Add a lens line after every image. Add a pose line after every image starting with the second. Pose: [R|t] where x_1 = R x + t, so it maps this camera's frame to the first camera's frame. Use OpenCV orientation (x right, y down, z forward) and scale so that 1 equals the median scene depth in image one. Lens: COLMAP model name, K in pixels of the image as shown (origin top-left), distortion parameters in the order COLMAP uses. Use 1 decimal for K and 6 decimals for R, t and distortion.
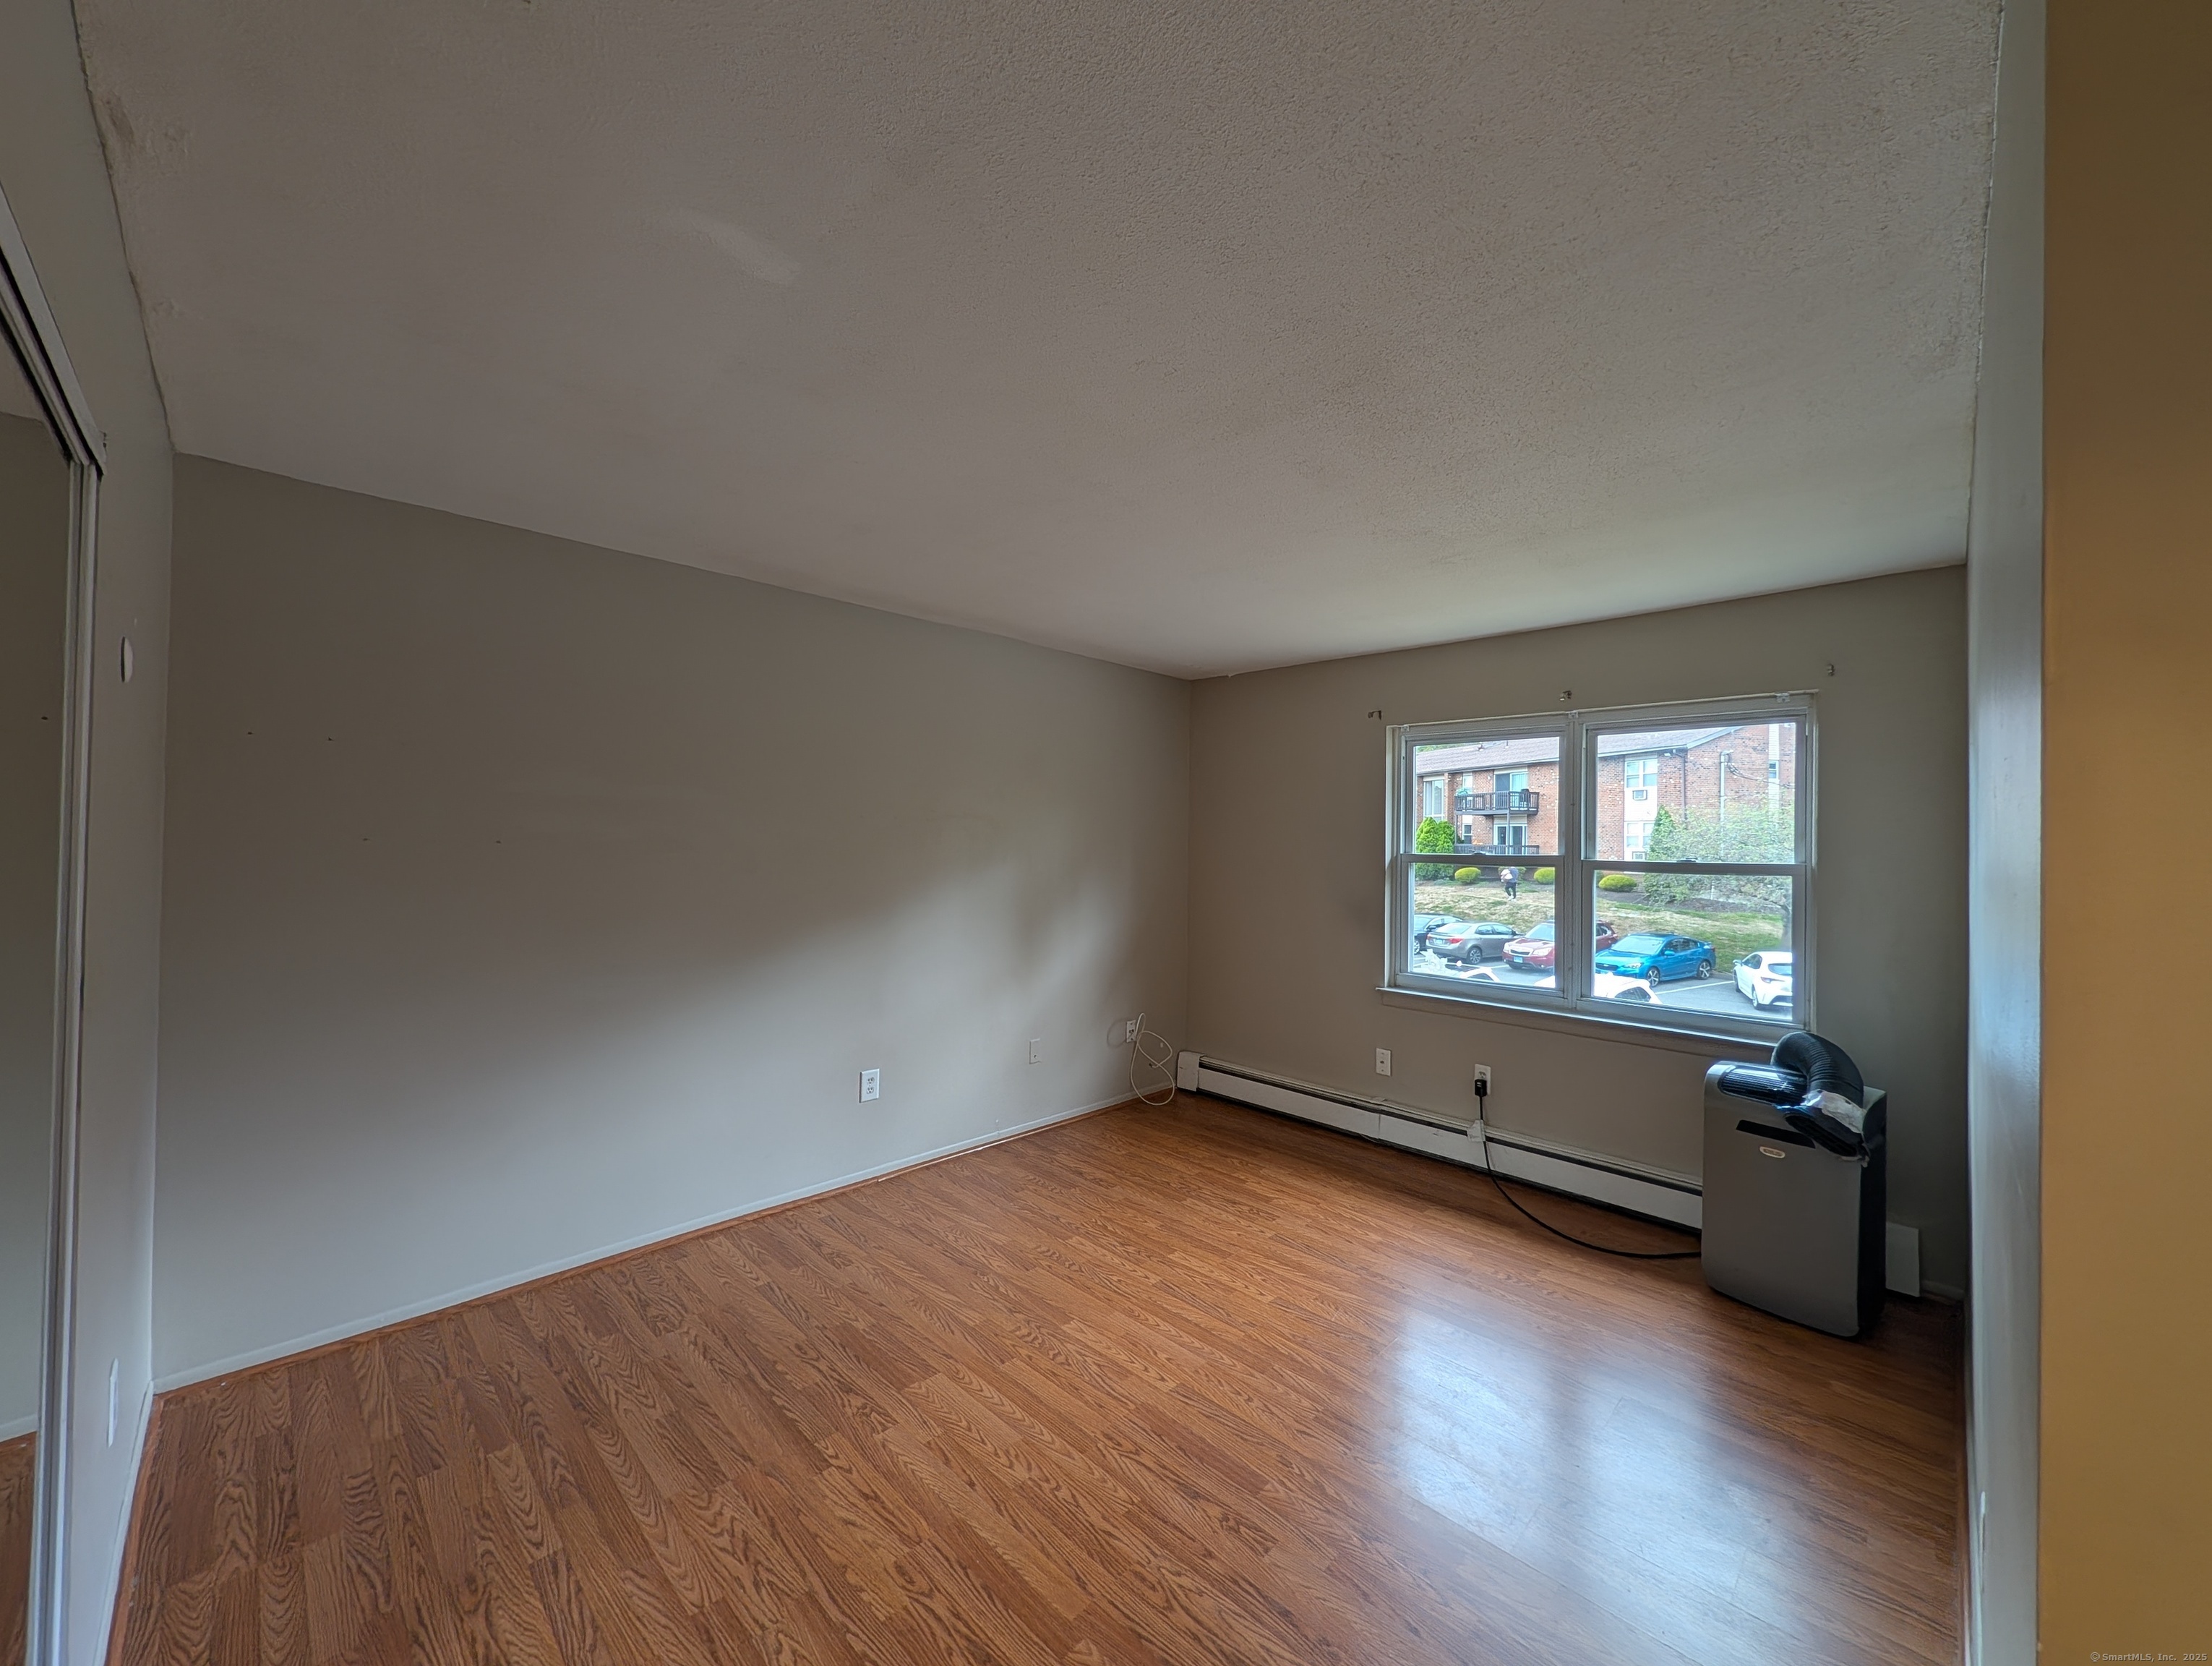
lens RADIAL K [[854.3, 0, 1112.3], [0, 854.3, 830.8], [0, 0, 1]] dist [0.006718, -0.000030]
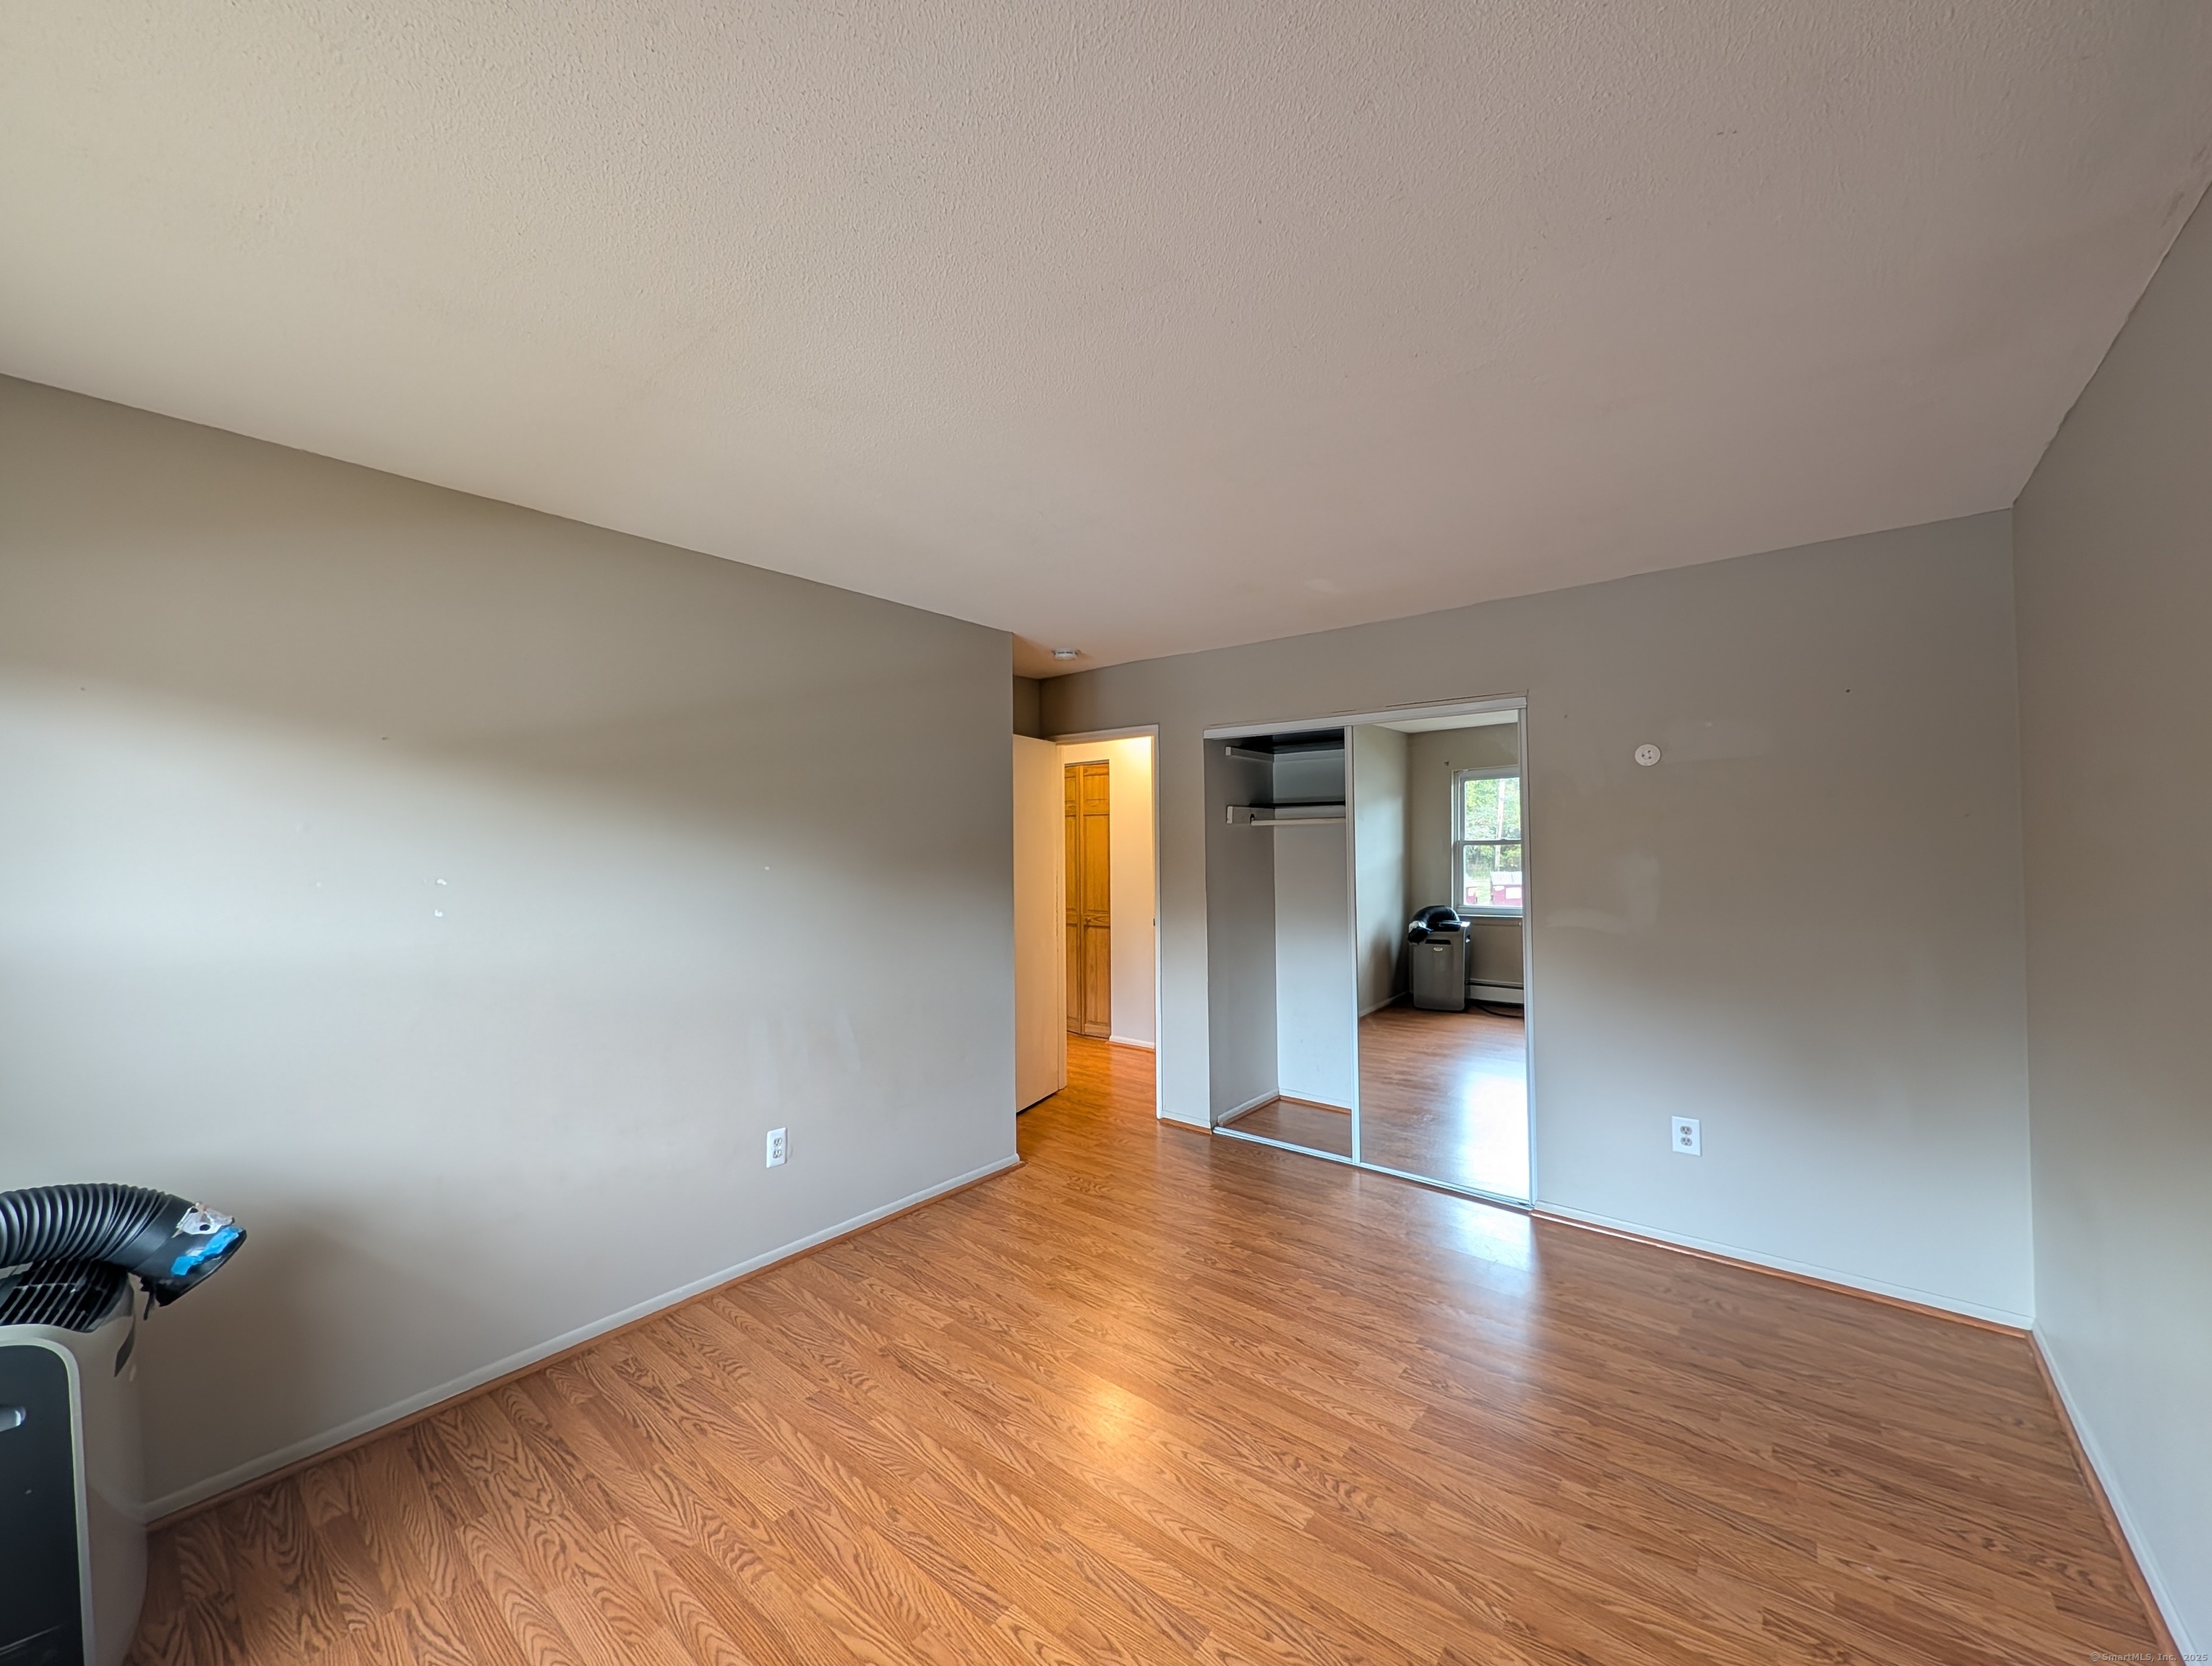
lens RADIAL K [[854.3, 0, 1112.3], [0, 854.3, 830.8], [0, 0, 1]] dist [0.006718, -0.000030]
pose [[-0.995566, -0.009077, -0.093625, 0.206457], [-0.007082, 0.999741, -0.021623, 0.024092], [0.093797, -0.020864, -0.995373, 1.936147]]
